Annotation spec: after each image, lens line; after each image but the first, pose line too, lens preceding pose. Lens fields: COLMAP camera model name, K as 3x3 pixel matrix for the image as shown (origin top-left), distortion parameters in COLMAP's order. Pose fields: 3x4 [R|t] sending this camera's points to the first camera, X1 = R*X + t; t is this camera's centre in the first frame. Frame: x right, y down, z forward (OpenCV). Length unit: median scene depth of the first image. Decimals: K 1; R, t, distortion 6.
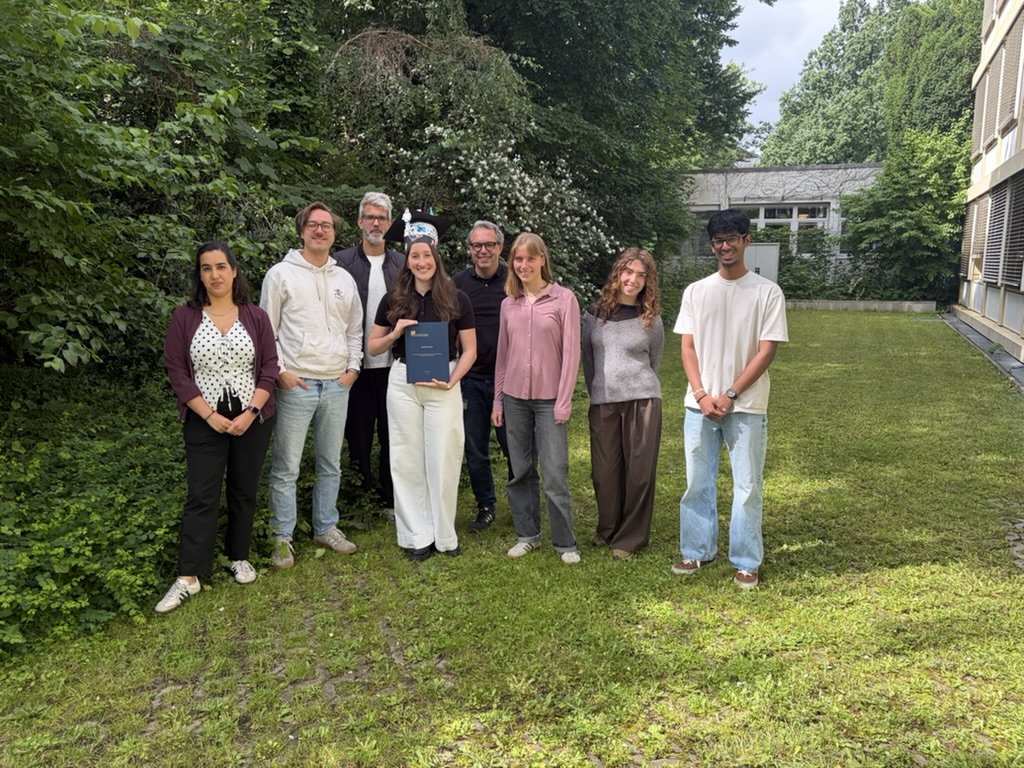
lens RADIAL K [[794.7, 0, 513.0], [0, 794.7, 388.3], [0, 0, 1]] dist [0.033879, -0.009052]
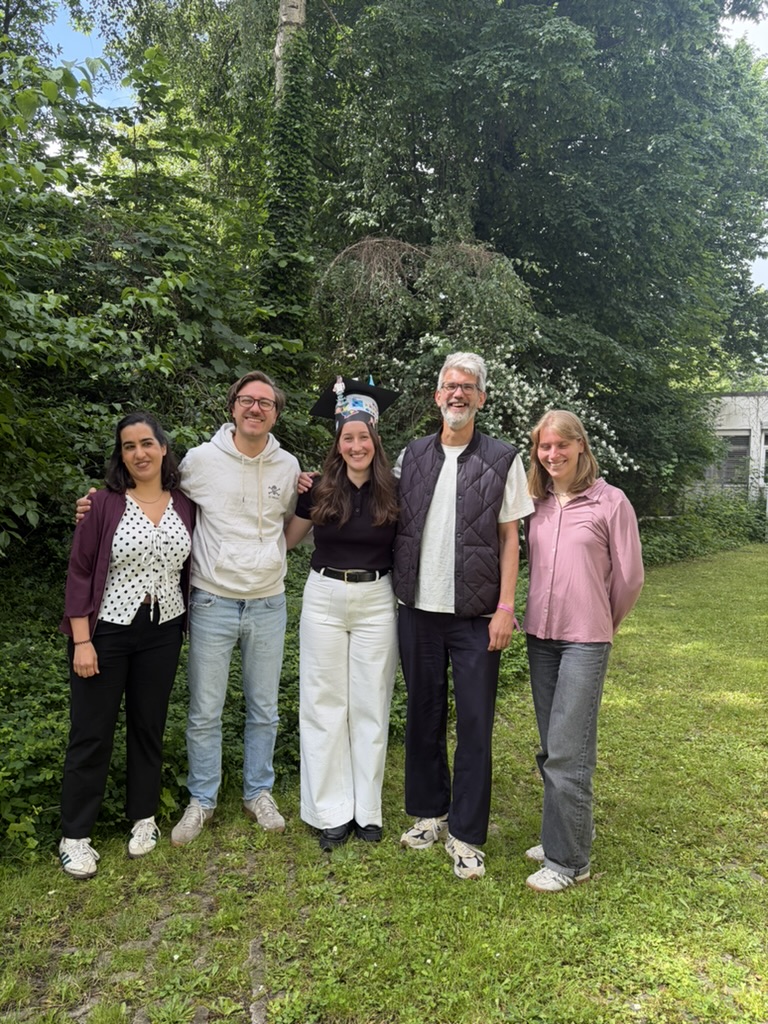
lens RADIAL K [[794.4, 0, 366.1], [0, 794.4, 516.3], [0, 0, 1]] dist [0.057815, -0.063336]
pose [[0.980793, 0.030996, -0.192571, 0.037075], [-0.053896, 0.991921, -0.114841, -0.001451], [0.187456, 0.123014, 0.974540, 0.184399]]
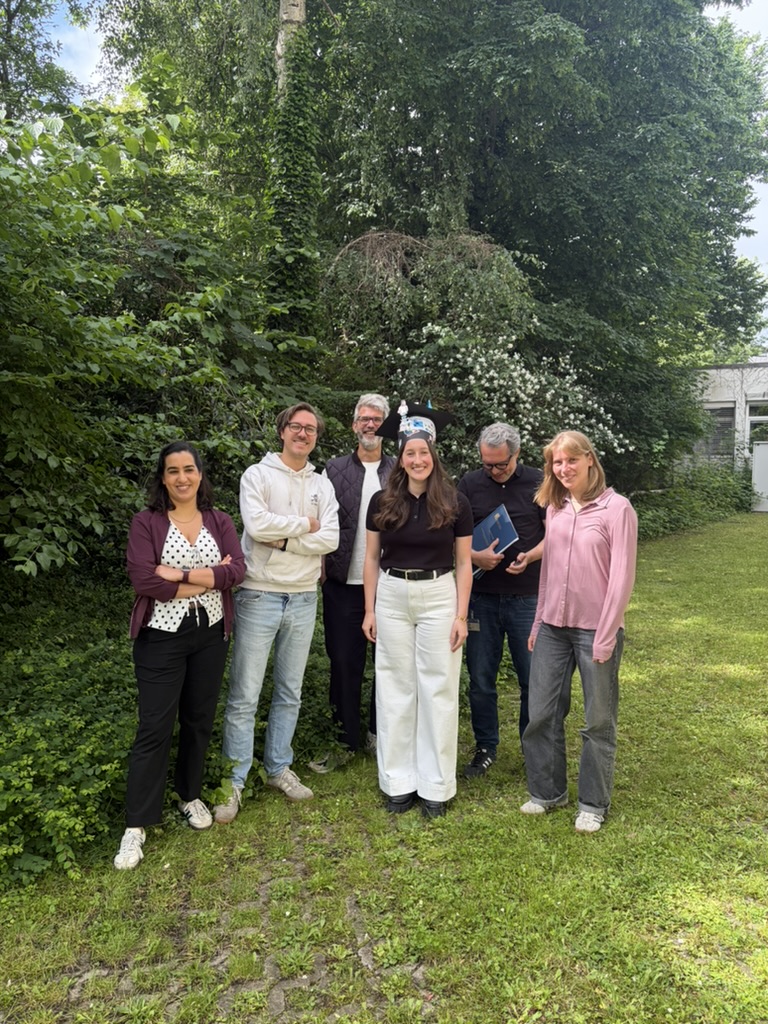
lens RADIAL K [[794.6, 0, 373.1], [0, 794.6, 509.1], [0, 0, 1]] dist [0.057766, -0.060782]
pose [[0.985597, 0.012746, -0.168632, -0.003996], [-0.028902, 0.995181, -0.093698, -0.019230], [0.166626, 0.097222, 0.981215, 0.100669]]
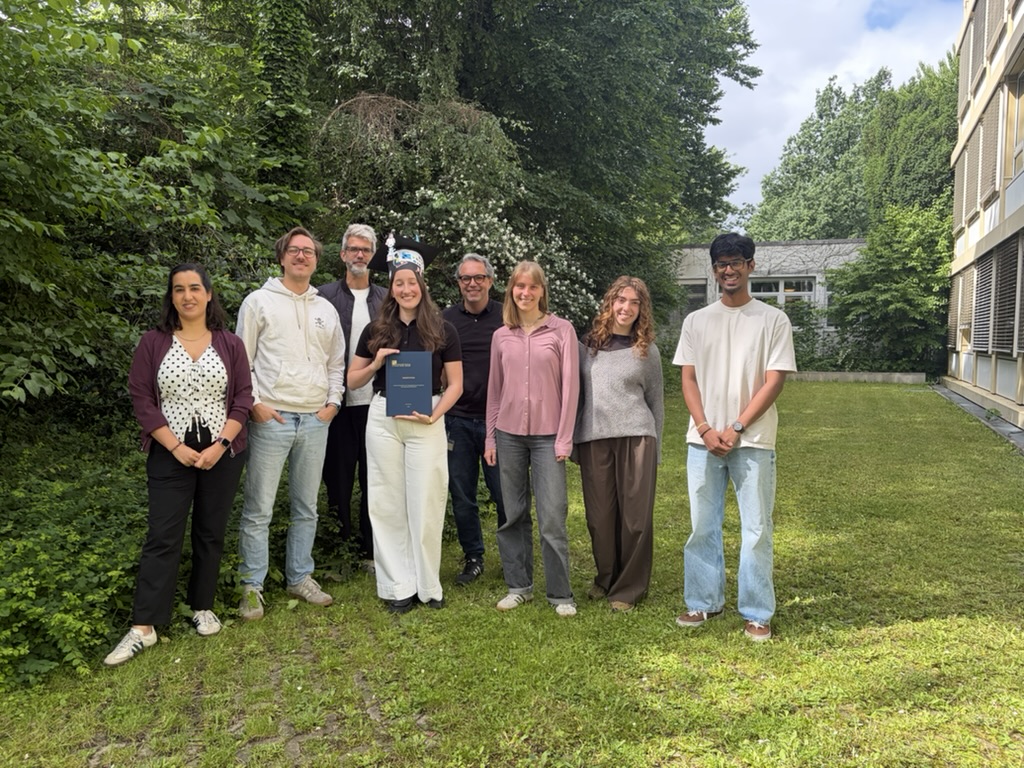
lens RADIAL K [[794.6, 0, 506.6], [0, 794.6, 386.9], [0, 0, 1]] dist [0.057766, -0.060782]
pose [[0.999980, 0.002493, 0.005825, -0.001478], [-0.001916, 0.995292, -0.096899, 0.037459], [-0.006039, 0.096886, 0.995277, 0.047167]]
